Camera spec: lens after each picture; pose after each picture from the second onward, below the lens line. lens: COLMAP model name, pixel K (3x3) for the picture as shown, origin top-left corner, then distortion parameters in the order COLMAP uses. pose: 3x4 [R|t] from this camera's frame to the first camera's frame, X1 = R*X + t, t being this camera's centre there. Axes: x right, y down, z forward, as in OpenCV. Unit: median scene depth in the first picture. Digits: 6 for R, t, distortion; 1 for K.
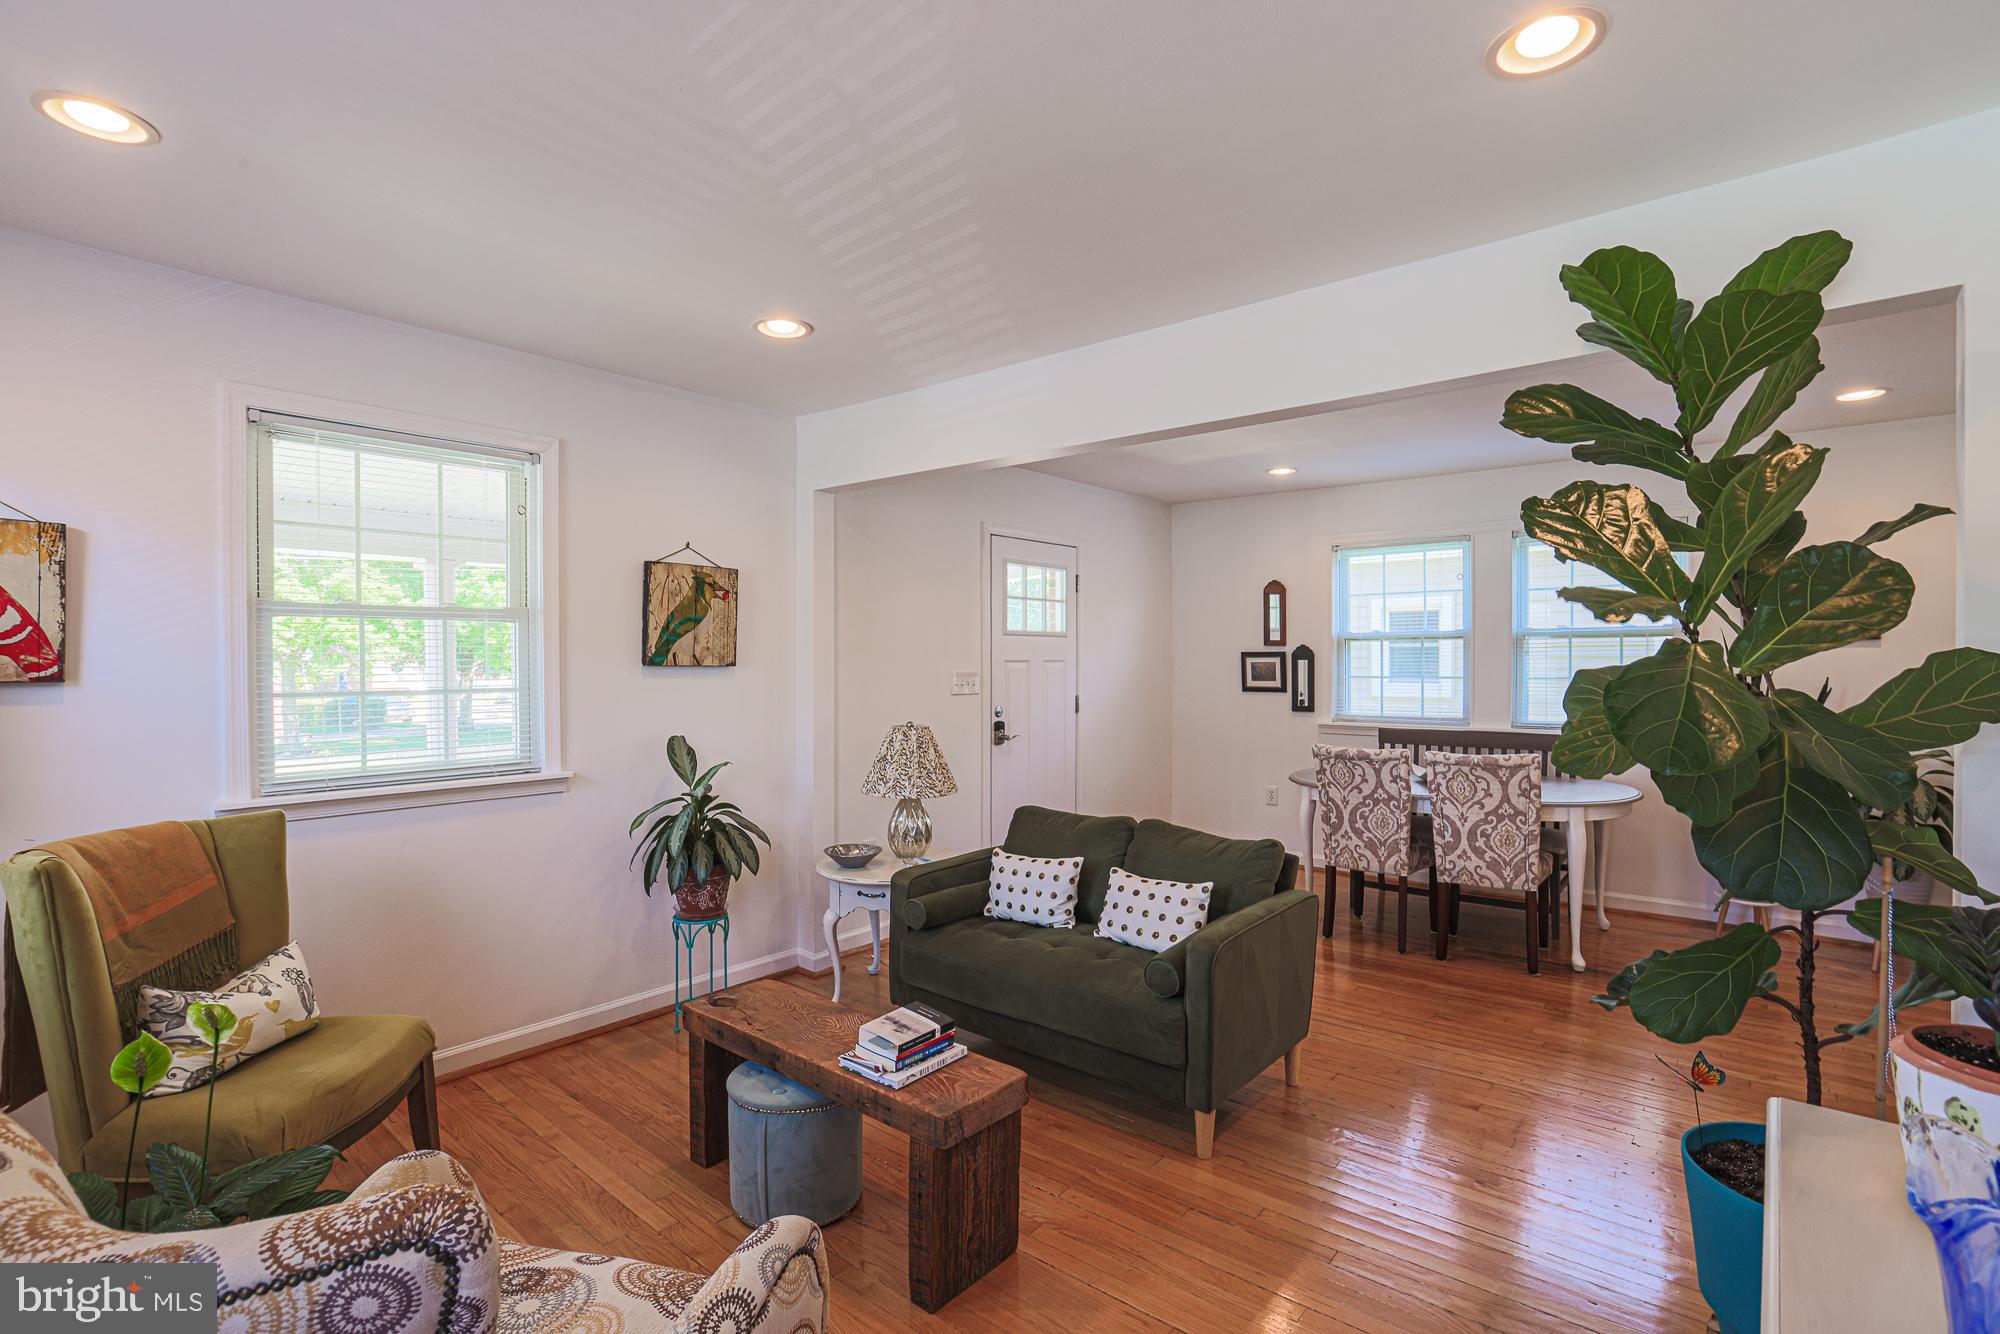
lens RADIAL K [[931.2, 0, 1000.0], [0, 931.2, 667.0], [0, 0, 1]] dist [-0.054687, 0.026232]
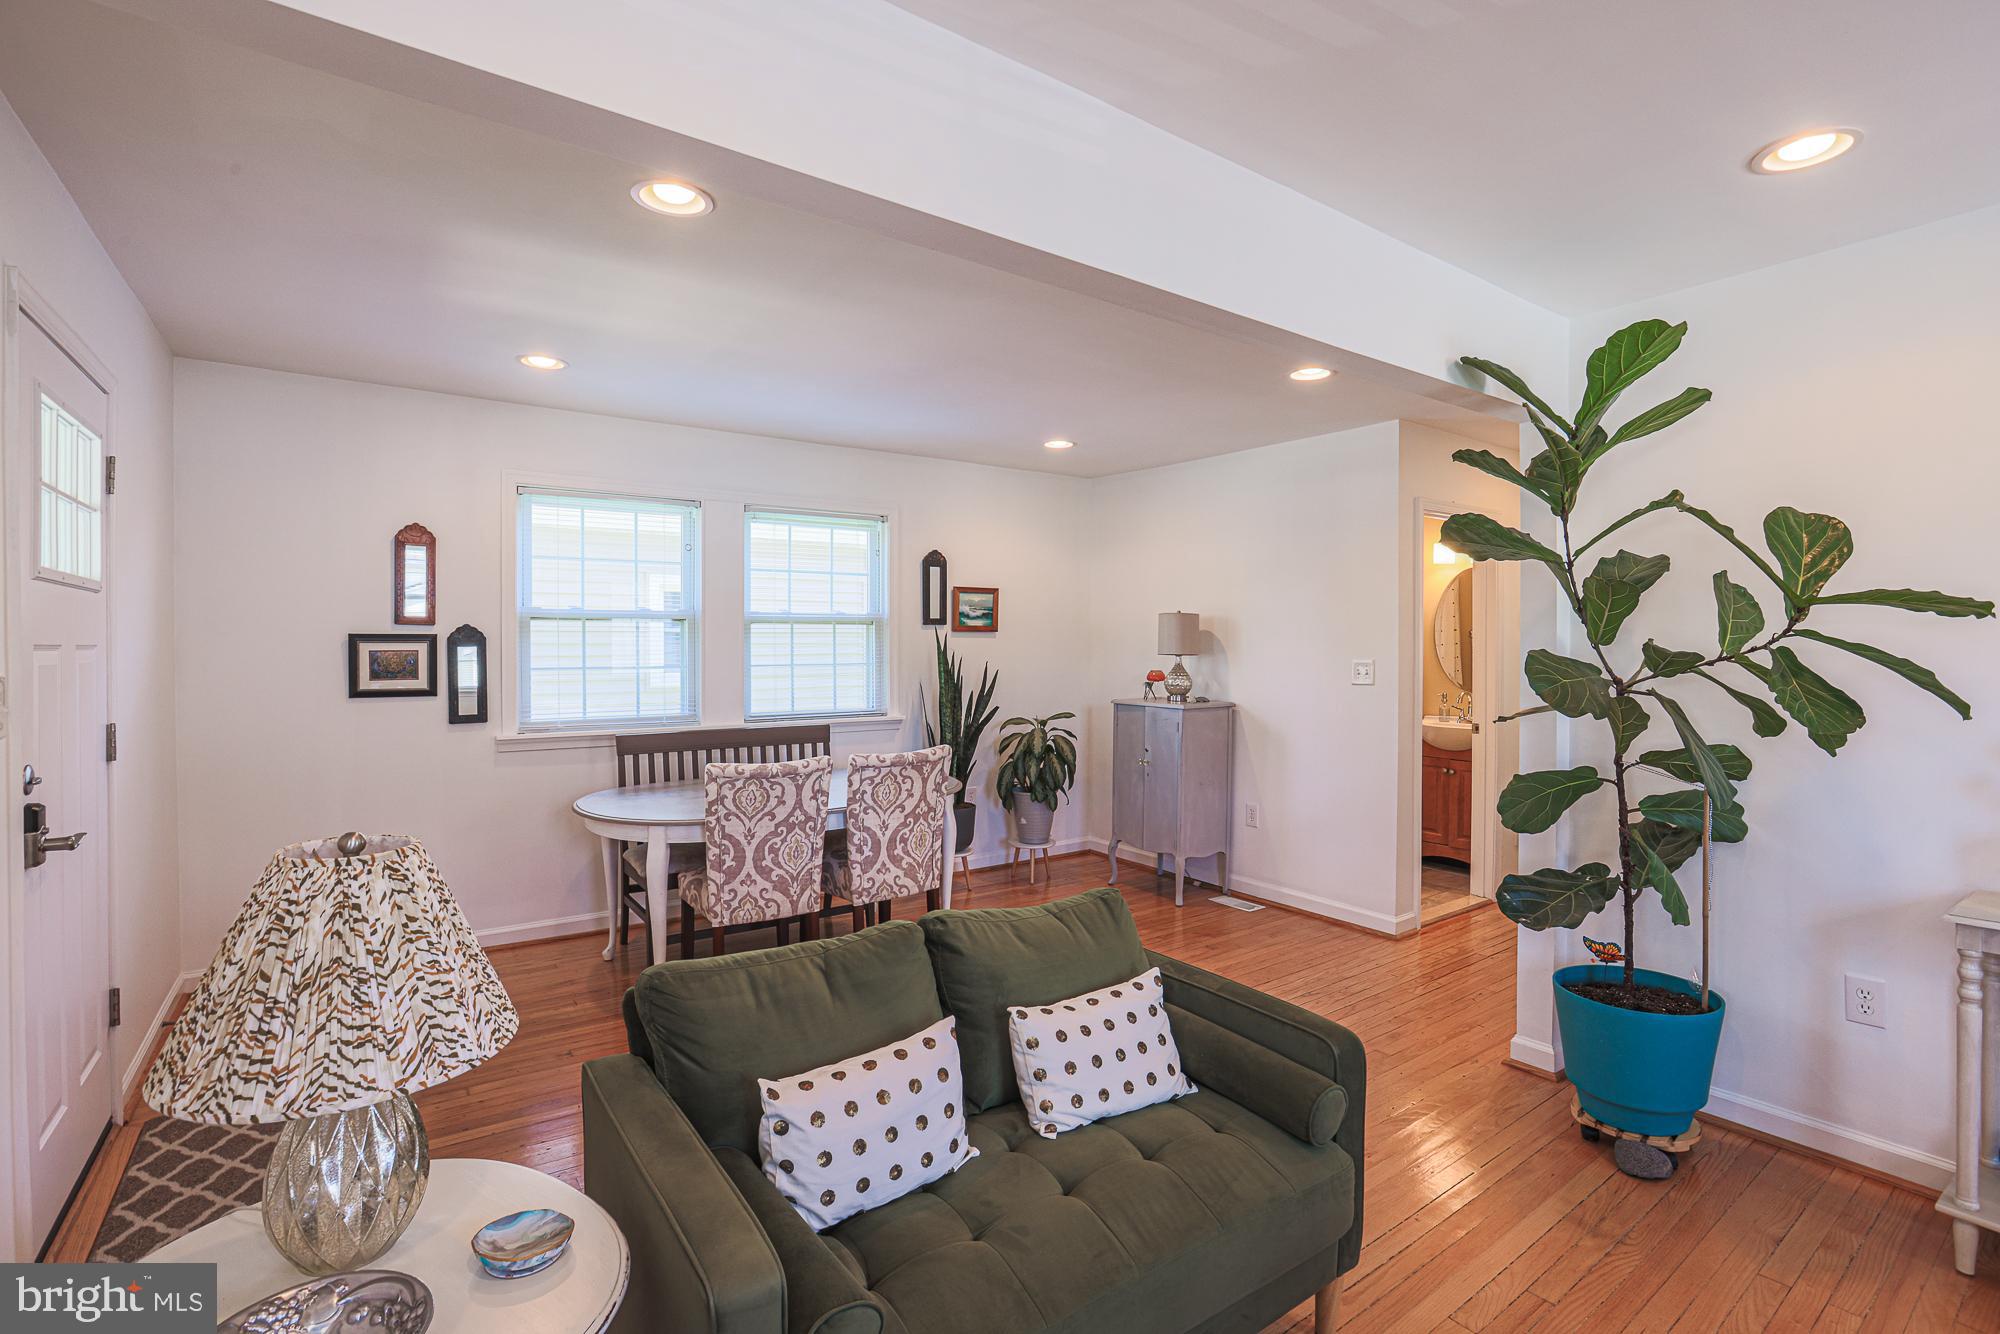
lens RADIAL K [[931.2, 0, 1000.0], [0, 931.2, 667.0], [0, 0, 1]] dist [-0.054687, 0.026232]
pose [[0.254069, -0.017873, 0.967021, -0.298735], [0.006745, 0.999838, 0.016707, -0.002014], [-0.967162, 0.002278, 0.254149, 0.611309]]
